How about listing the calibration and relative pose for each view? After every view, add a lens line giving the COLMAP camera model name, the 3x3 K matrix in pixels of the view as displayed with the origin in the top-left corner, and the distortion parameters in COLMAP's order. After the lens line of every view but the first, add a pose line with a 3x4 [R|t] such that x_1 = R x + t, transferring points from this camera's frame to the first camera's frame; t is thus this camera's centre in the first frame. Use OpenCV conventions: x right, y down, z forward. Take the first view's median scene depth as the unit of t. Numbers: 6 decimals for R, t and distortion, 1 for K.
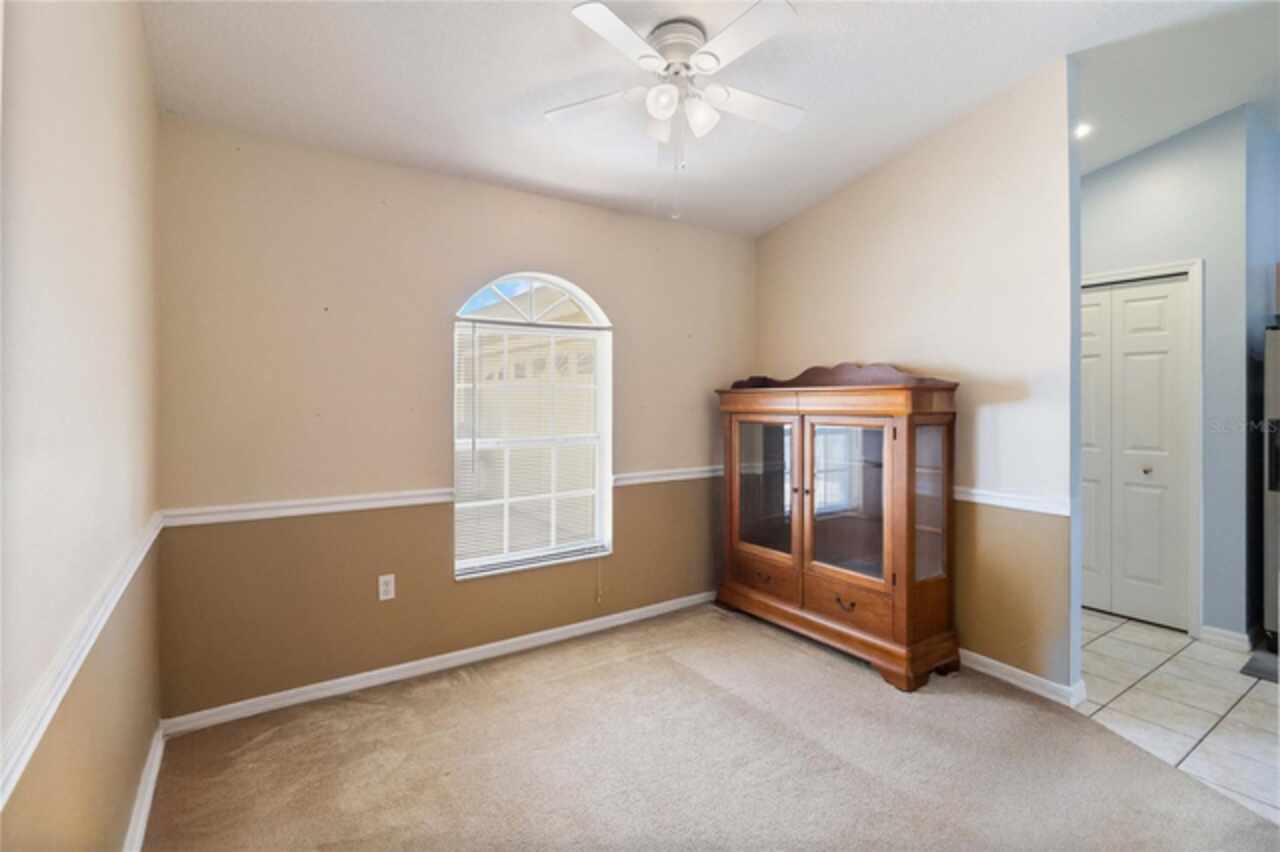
lens RADIAL K [[597.2, 0, 639.1], [0, 597.2, 403.6], [0, 0, 1]] dist [0.008460, 0.000522]
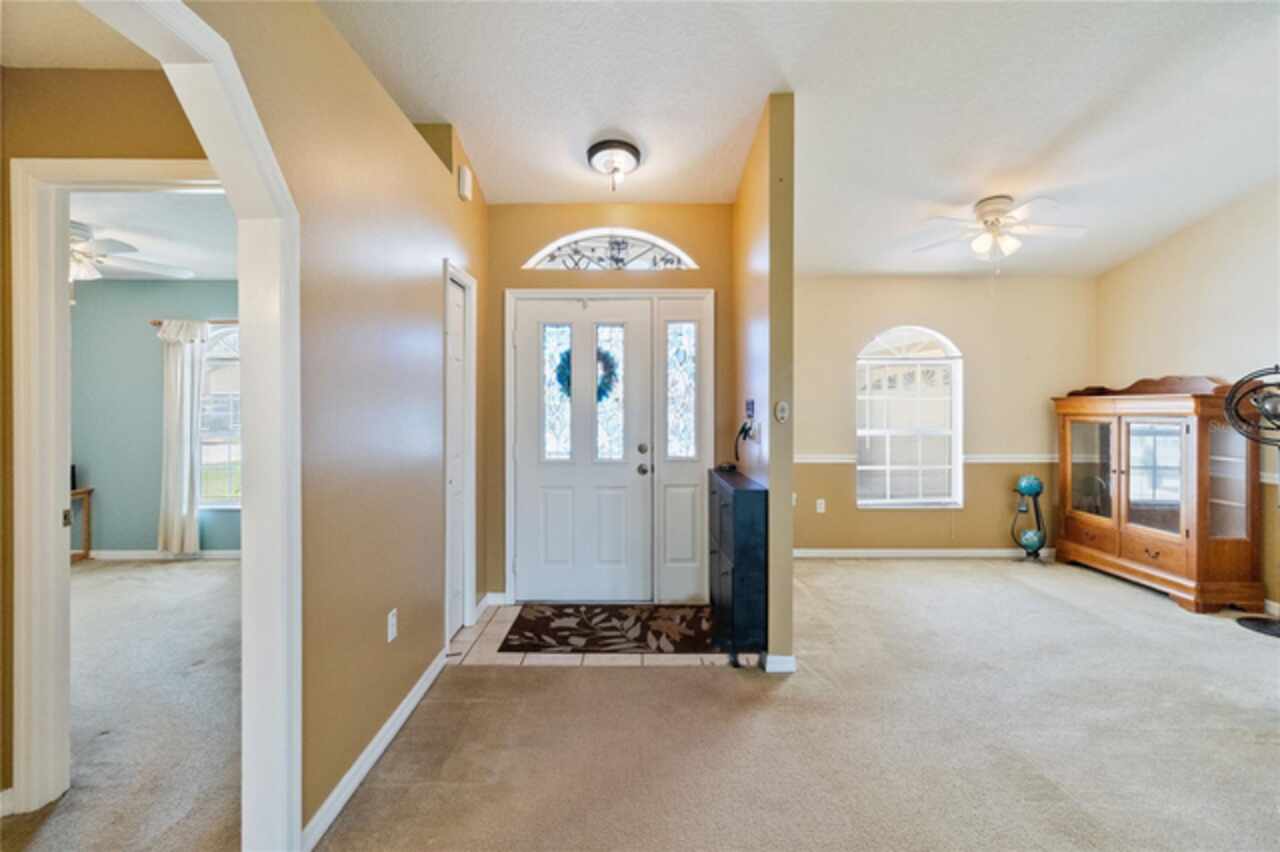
lens RADIAL K [[597.2, 0, 639.1], [0, 597.2, 403.6], [0, 0, 1]] dist [0.008460, 0.000522]
pose [[0.829013, -0.002064, -0.559226, 0.131821], [-0.003884, 0.999948, -0.009448, 0.008010], [0.559216, 0.010005, 0.828961, -0.756186]]
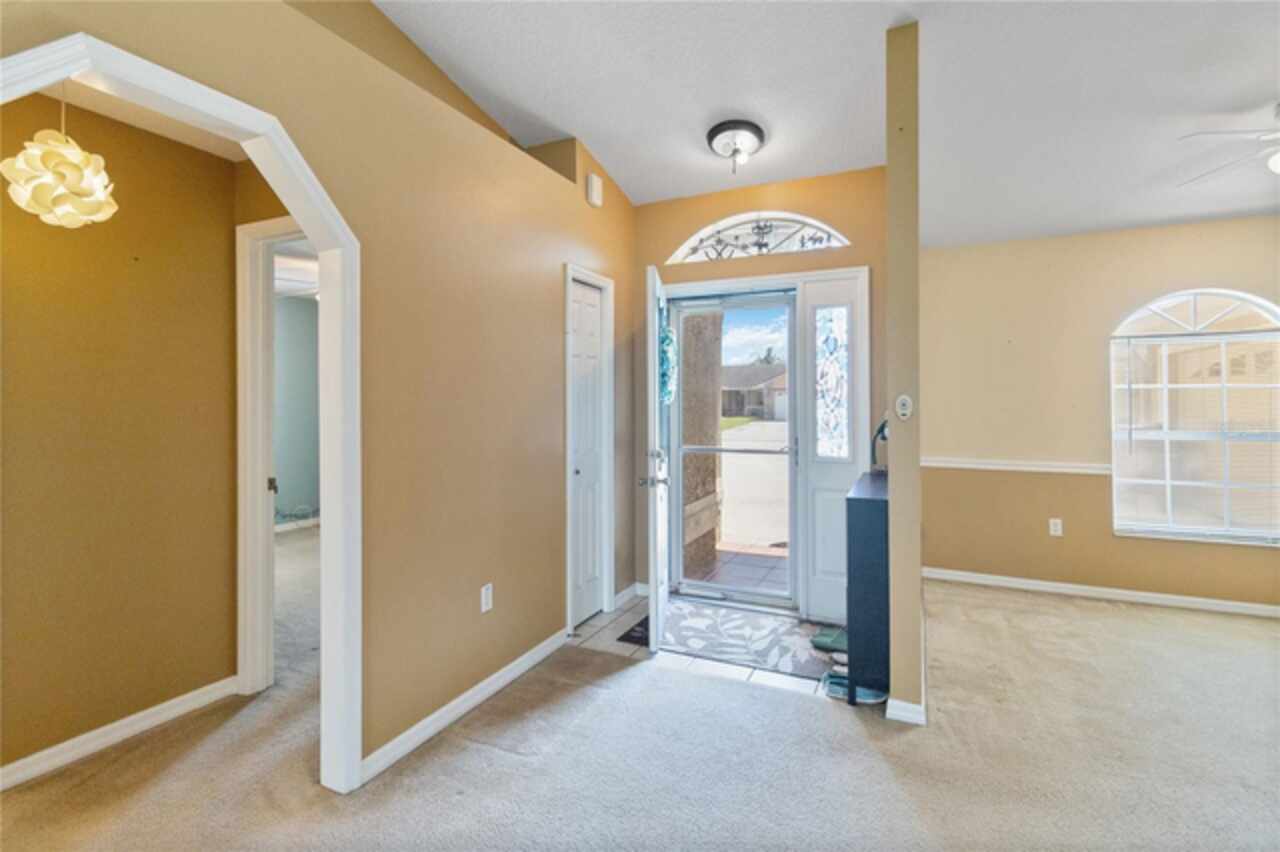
lens RADIAL K [[606.8, 0, 639.3], [0, 606.8, 392.2], [0, 0, 1]] dist [0.012324, 0.000186]
pose [[0.509880, -0.013134, -0.860145, 0.302051], [-0.003070, 0.999849, -0.017087, 0.006277], [0.860240, 0.011353, 0.509763, -0.554791]]
